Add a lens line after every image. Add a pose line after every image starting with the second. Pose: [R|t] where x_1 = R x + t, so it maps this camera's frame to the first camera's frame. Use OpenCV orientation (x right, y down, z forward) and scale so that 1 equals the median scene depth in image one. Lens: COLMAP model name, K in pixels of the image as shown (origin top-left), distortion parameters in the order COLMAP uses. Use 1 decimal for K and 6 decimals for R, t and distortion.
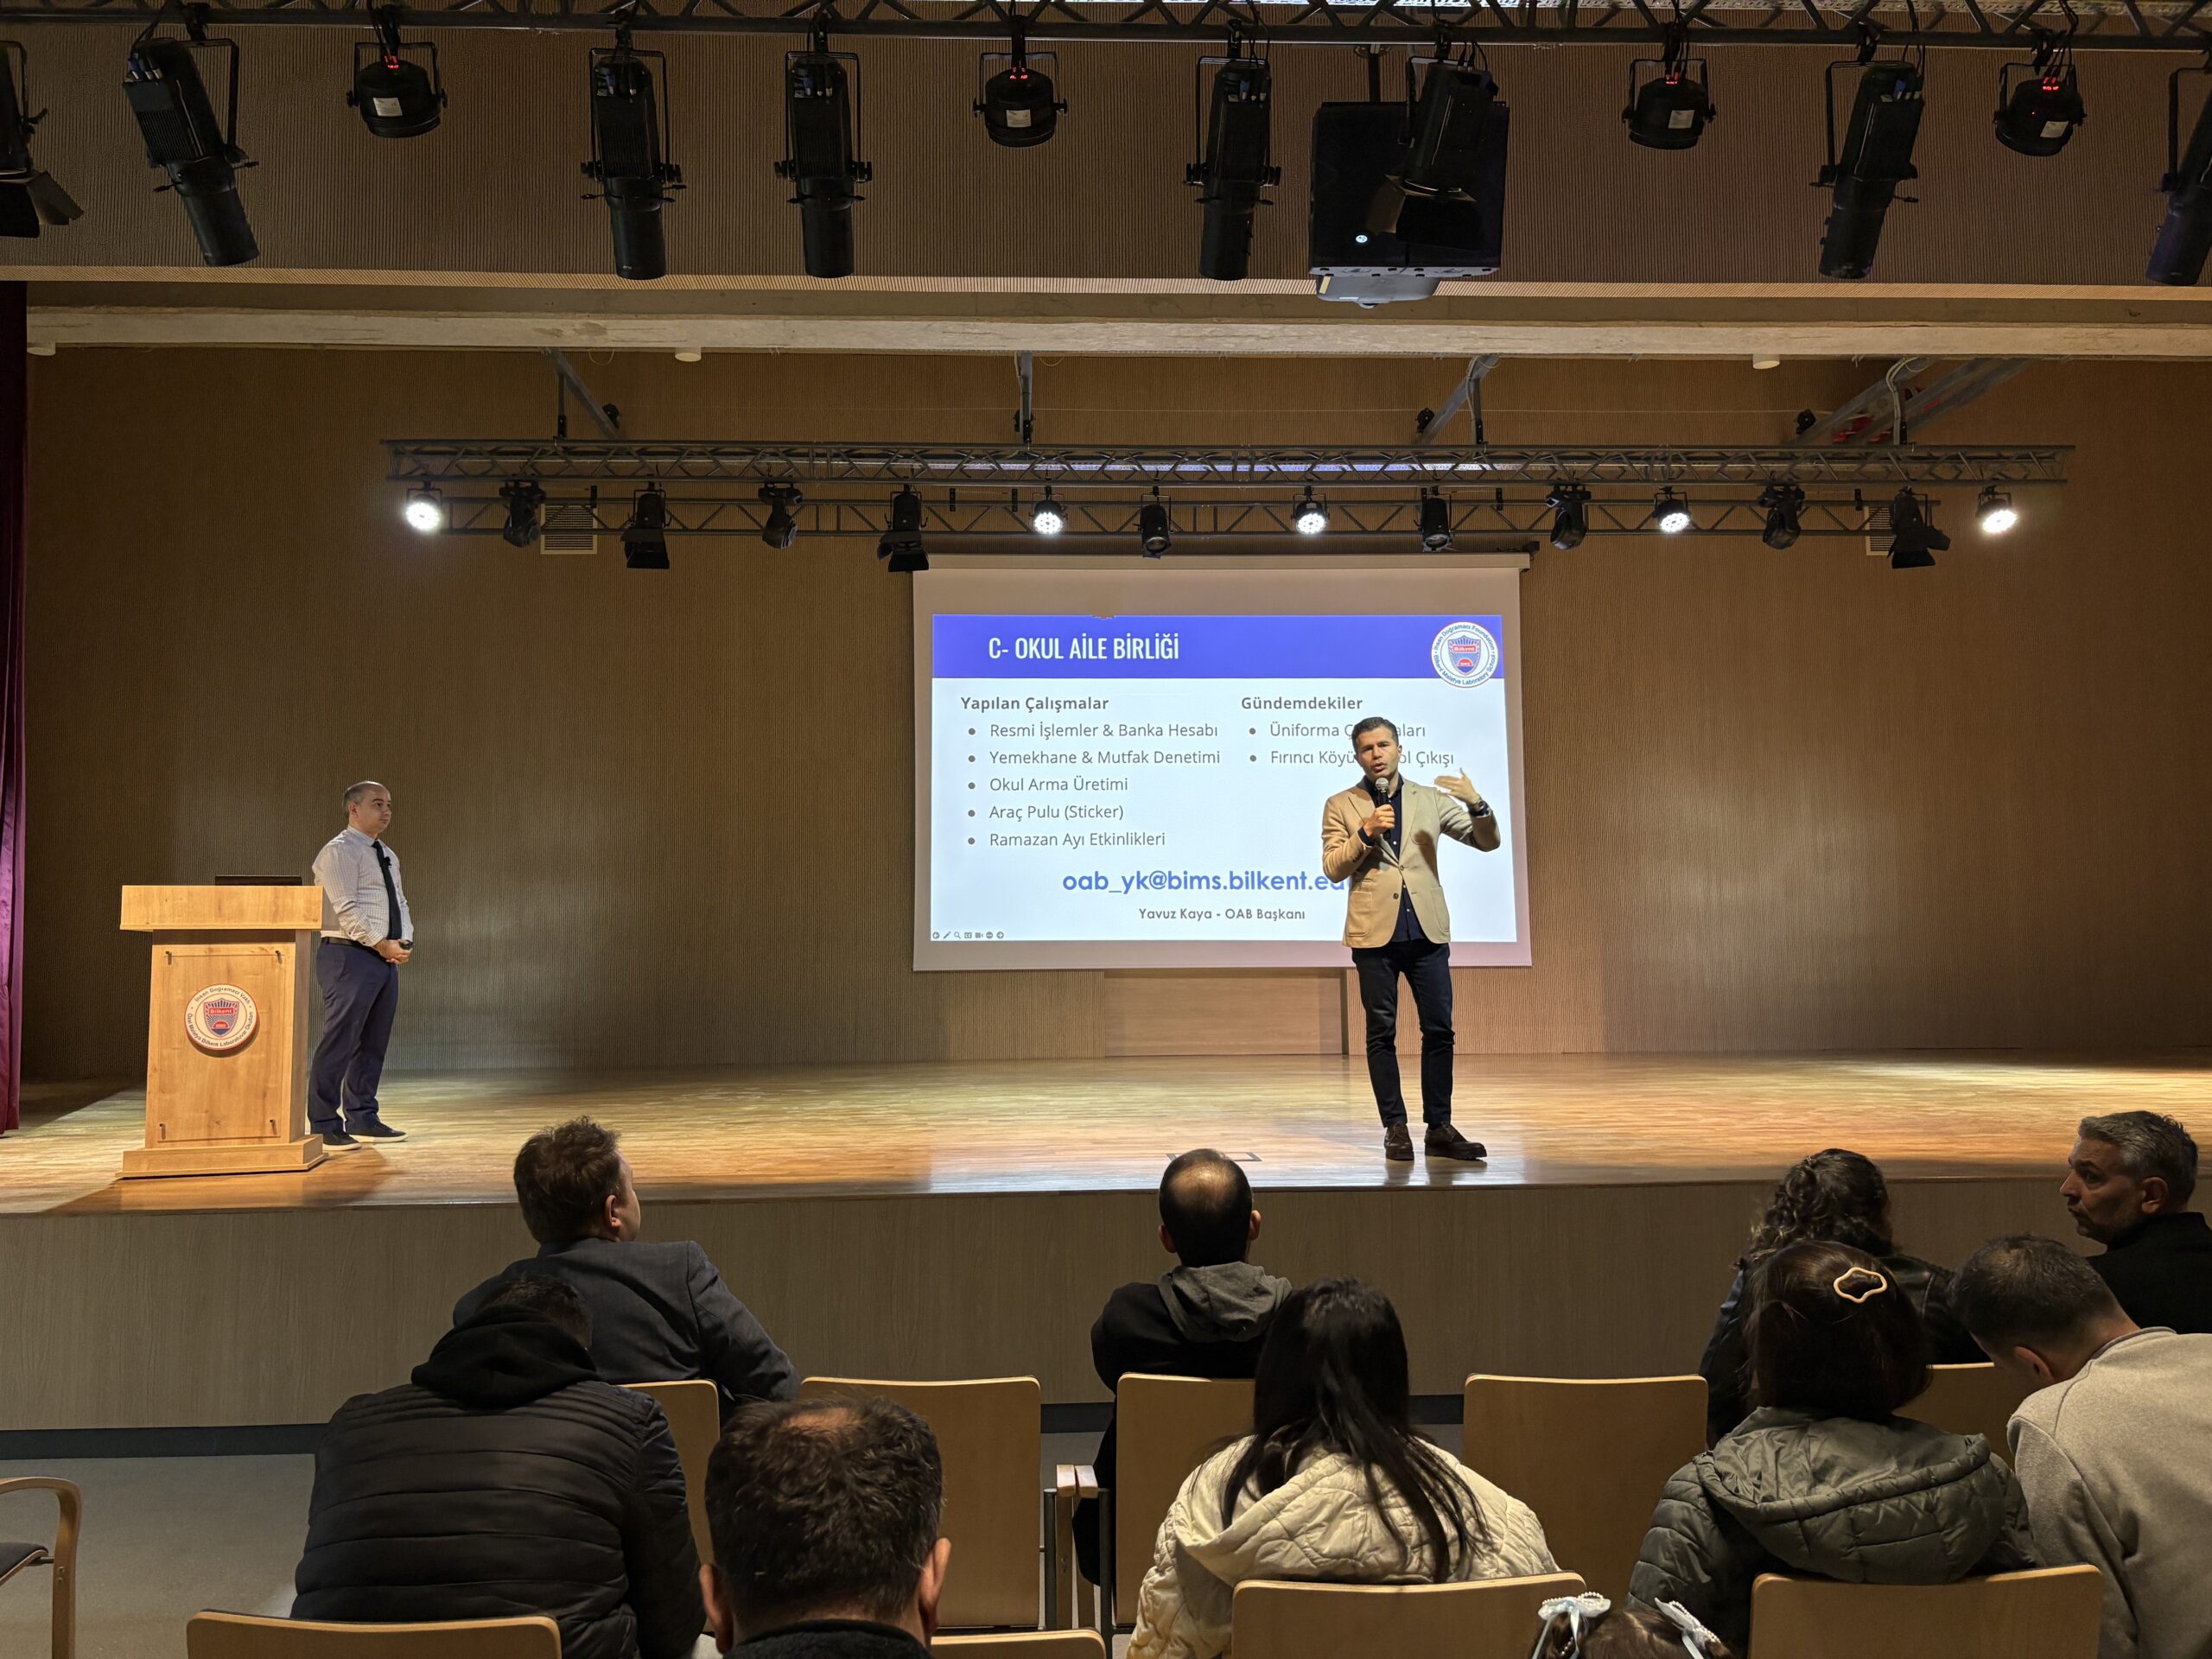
lens RADIAL K [[1674.2, 0, 1101.6], [0, 1674.2, 836.8], [0, 0, 1]] dist [0.048845, -0.054990]
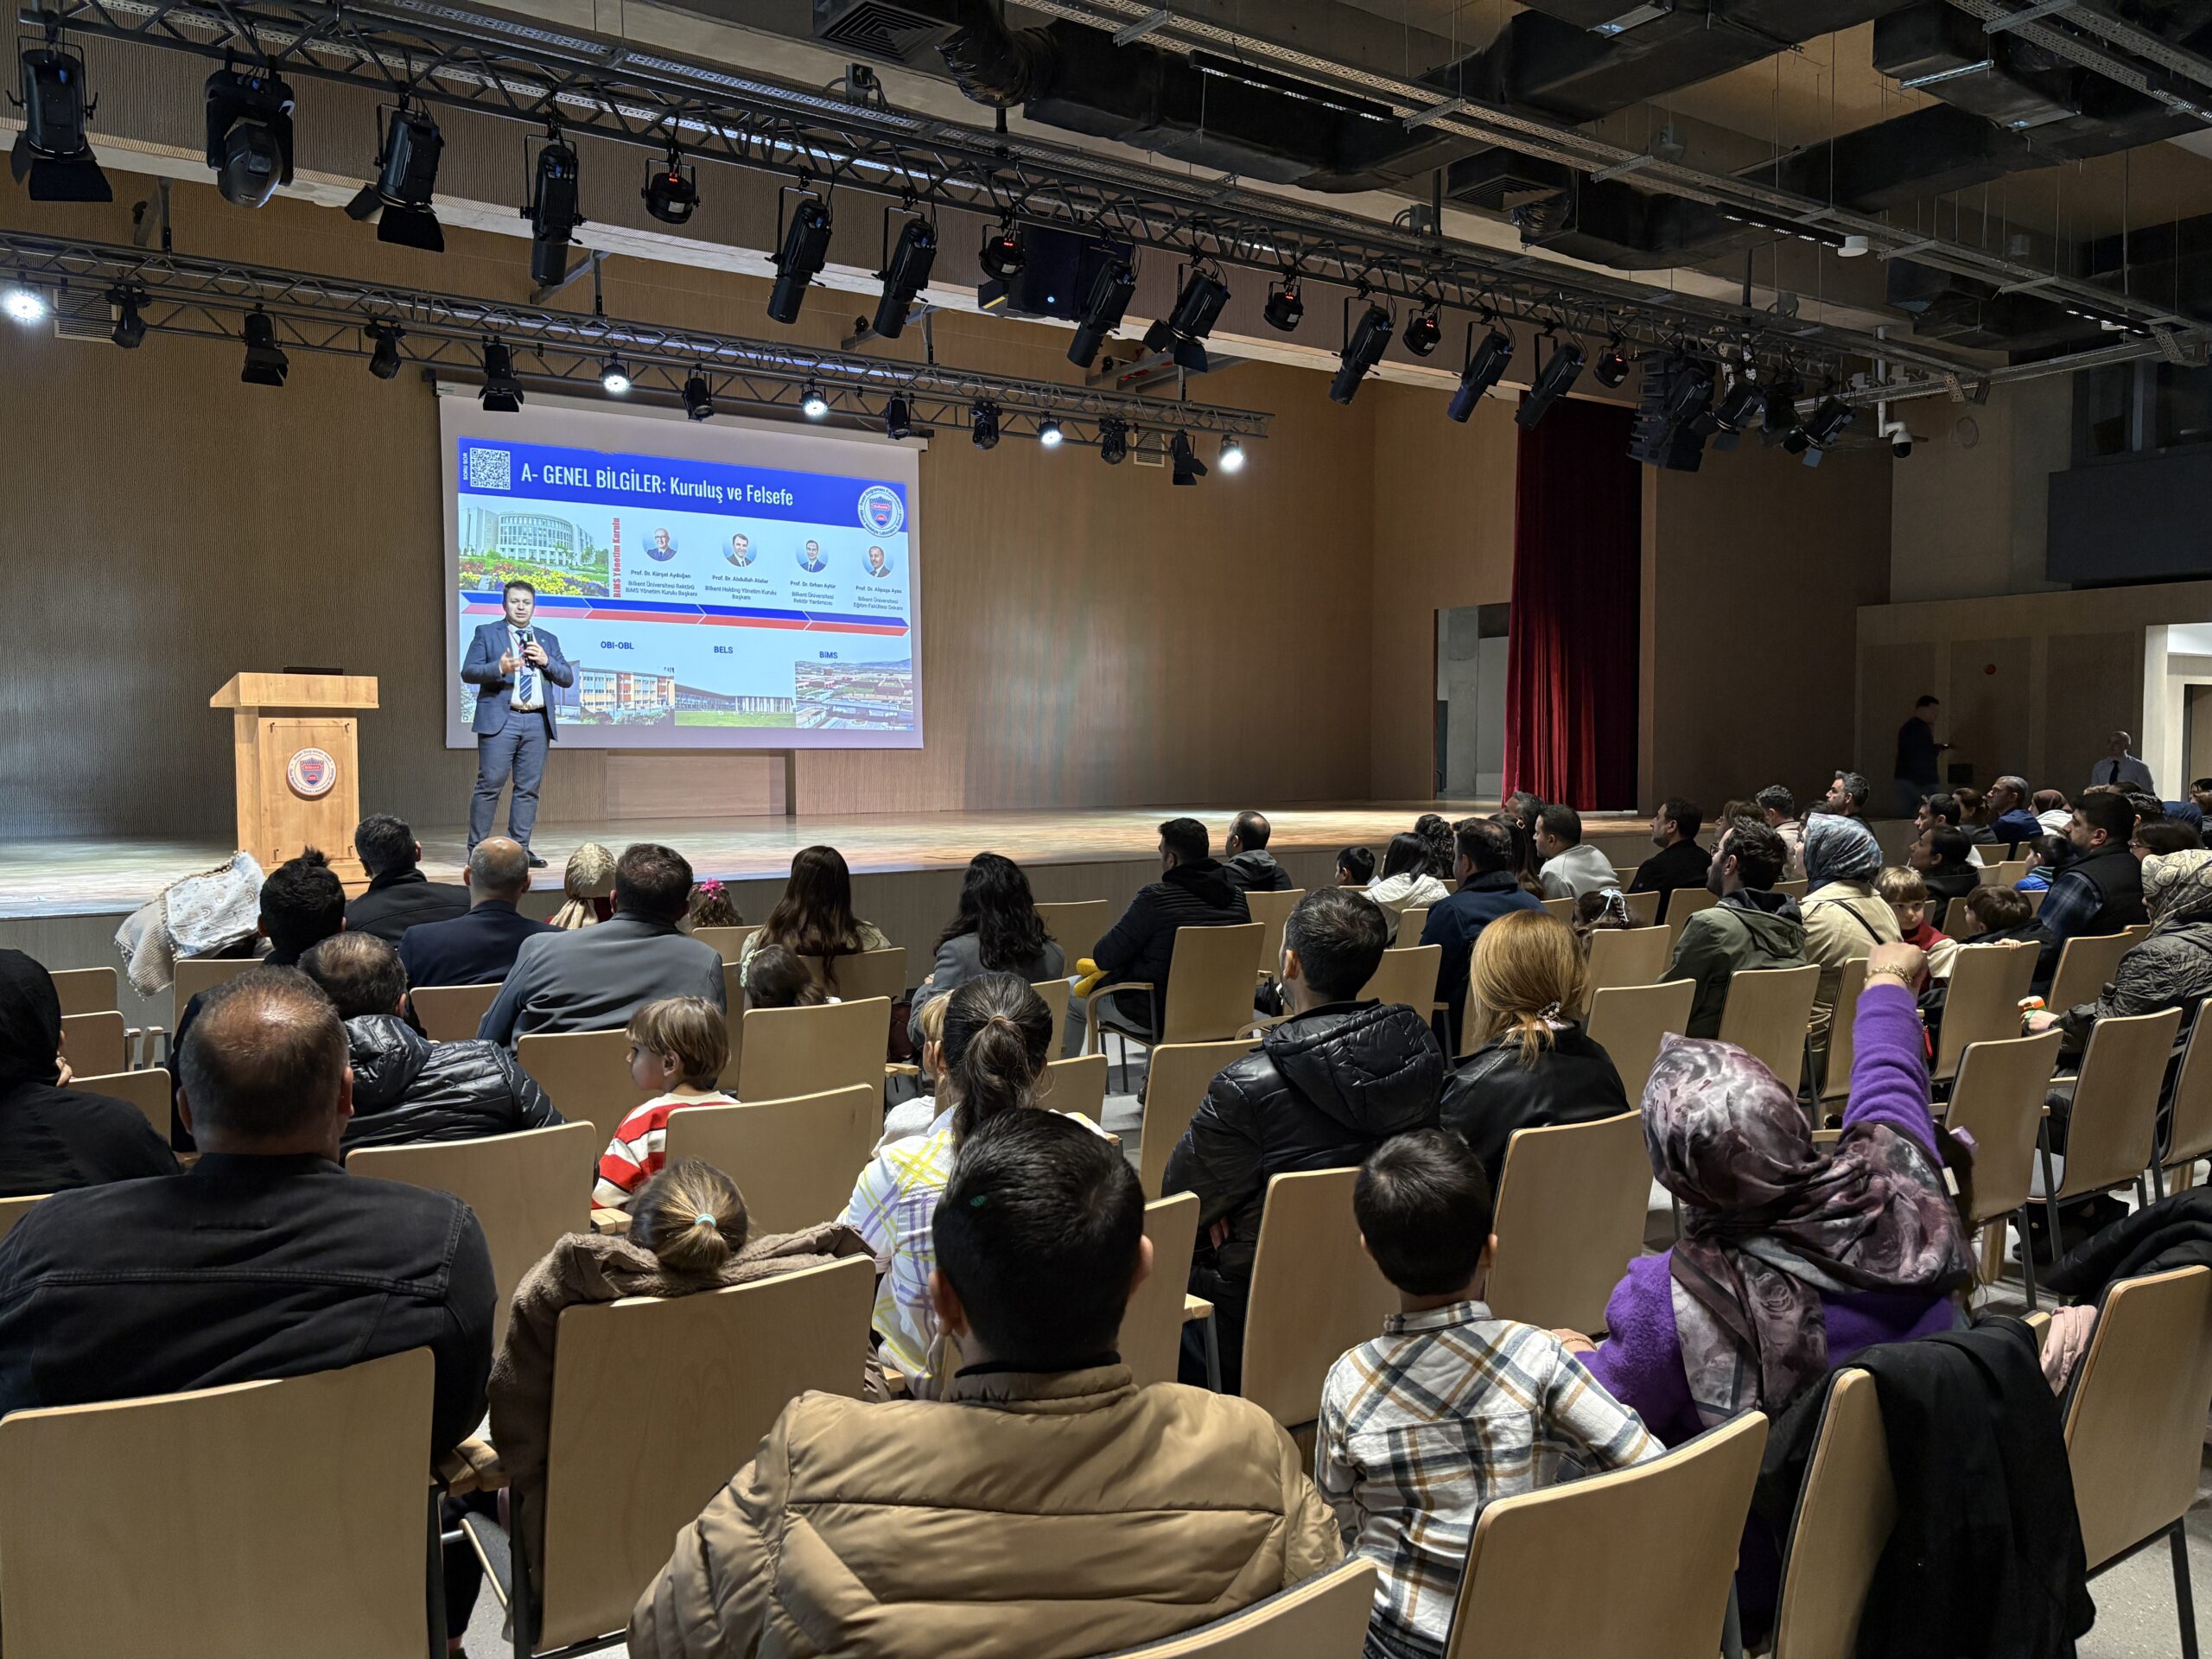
lens RADIAL K [[1674.2, 0, 1102.9], [0, 1674.2, 829.9], [0, 0, 1]] dist [0.048845, -0.054990]
pose [[0.848625, -0.016981, 0.528722, -0.348880], [-0.047758, 0.992944, 0.108545, -0.011988], [-0.526834, -0.117365, 0.841826, -0.237767]]
